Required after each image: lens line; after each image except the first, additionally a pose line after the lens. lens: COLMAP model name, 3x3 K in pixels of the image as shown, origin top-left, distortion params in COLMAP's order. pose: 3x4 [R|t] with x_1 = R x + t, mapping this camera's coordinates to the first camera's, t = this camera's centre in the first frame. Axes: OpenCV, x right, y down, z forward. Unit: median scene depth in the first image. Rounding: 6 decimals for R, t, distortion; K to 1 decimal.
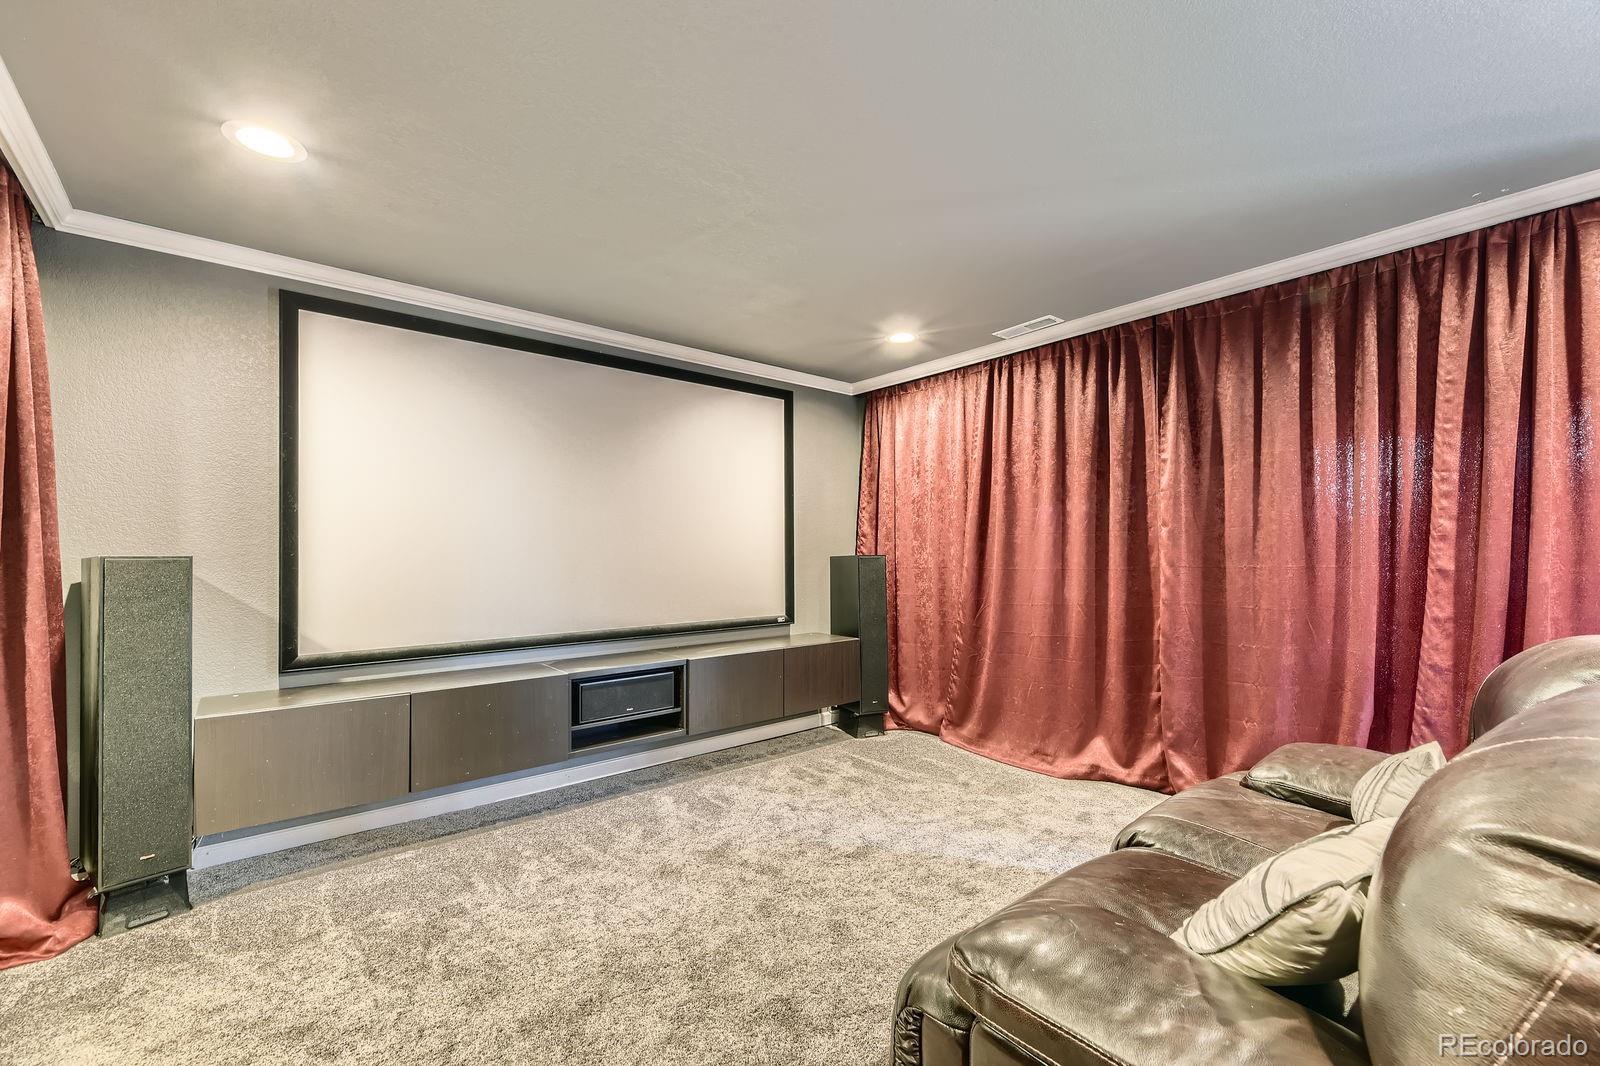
lens RADIAL K [[654.1, 0, 804.4], [0, 654.1, 544.6], [0, 0, 1]] dist [0.001850, -0.000504]
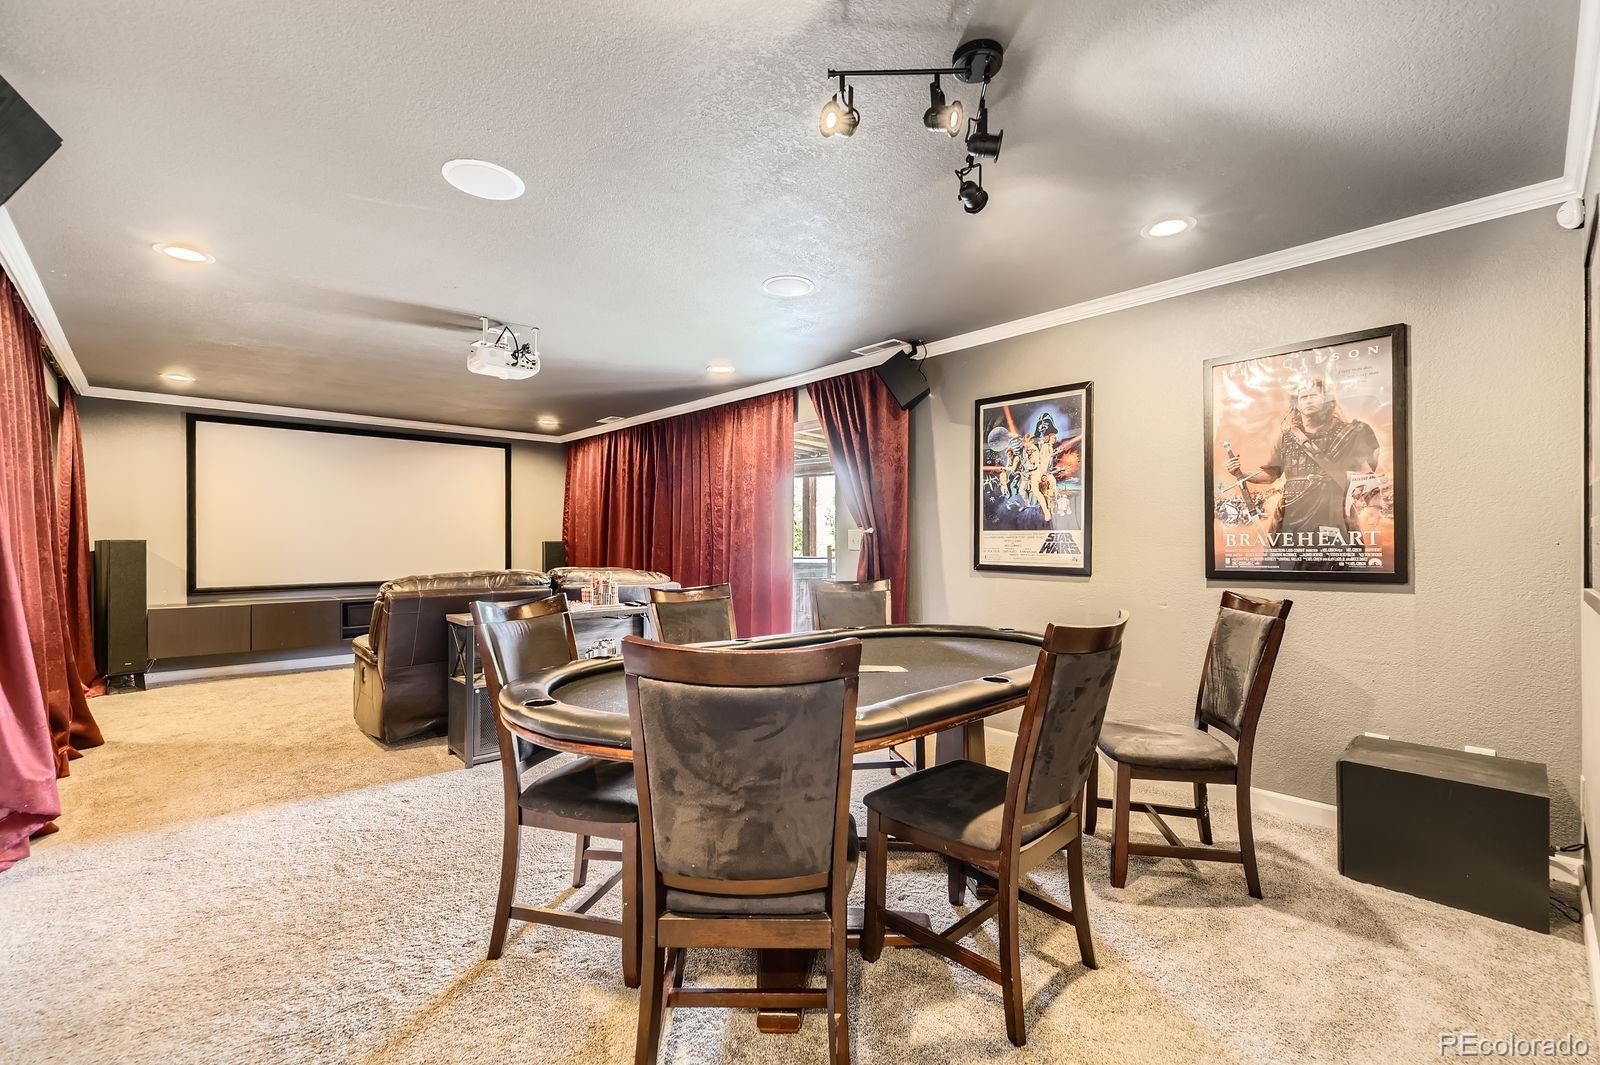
lens RADIAL K [[654.1, 0, 797.0], [0, 654.1, 534.2], [0, 0, 1]] dist [0.001850, -0.000504]
pose [[0.998327, 0.002286, 0.057772, 1.025302], [-0.002406, 0.999995, 0.002006, -0.011507], [-0.057768, -0.002142, 0.998328, -1.206018]]
